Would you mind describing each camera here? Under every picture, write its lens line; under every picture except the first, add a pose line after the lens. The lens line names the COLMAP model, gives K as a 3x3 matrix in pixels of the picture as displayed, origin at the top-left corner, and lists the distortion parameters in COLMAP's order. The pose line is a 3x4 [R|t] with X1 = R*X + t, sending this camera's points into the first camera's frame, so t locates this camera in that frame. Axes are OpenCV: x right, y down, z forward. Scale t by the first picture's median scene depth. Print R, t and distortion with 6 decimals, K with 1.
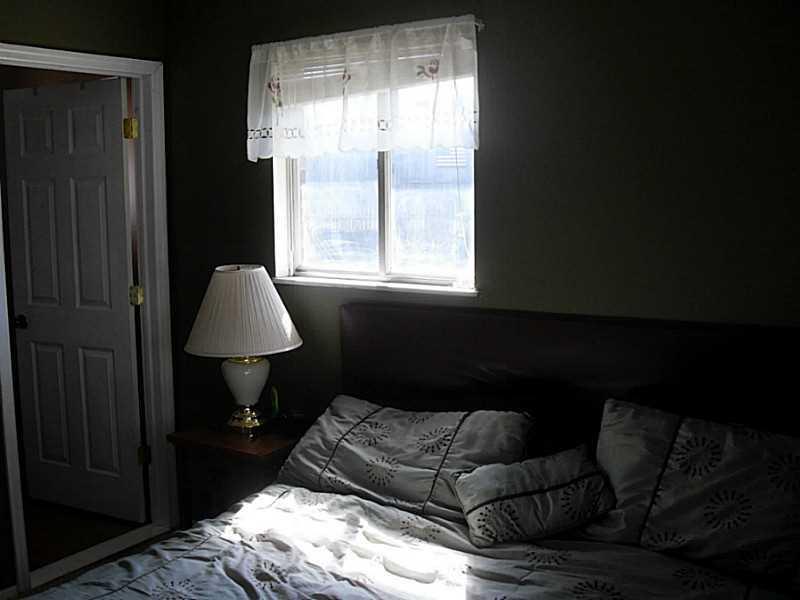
lens RADIAL K [[965.8, 0, 400.0], [0, 965.8, 300.0], [0, 0, 1]] dist [-0.192622, 0.291383]
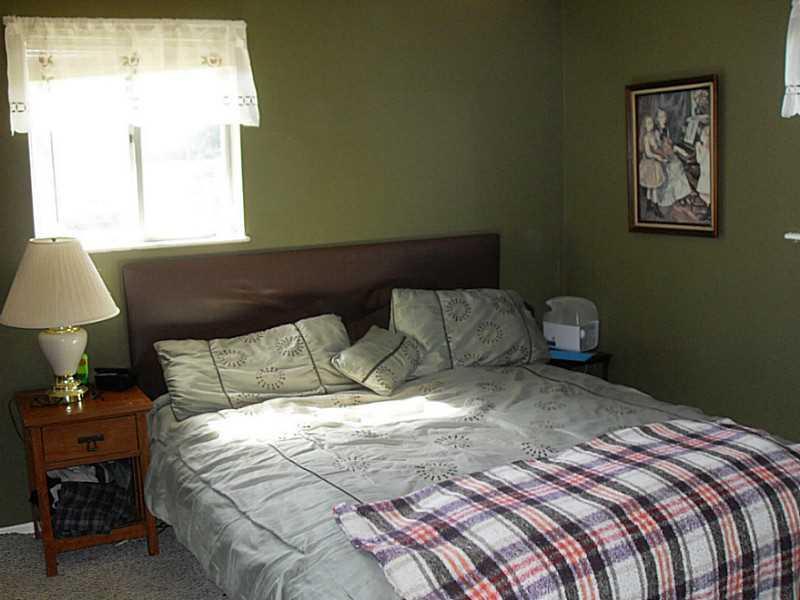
lens RADIAL K [[965.8, 0, 400.0], [0, 965.8, 300.0], [0, 0, 1]] dist [-0.192622, 0.291383]
pose [[0.434338, -0.122485, 0.892383, -0.956406], [0.141849, 0.987651, 0.066521, 0.016436], [-0.889511, 0.097692, 0.446349, 0.257388]]
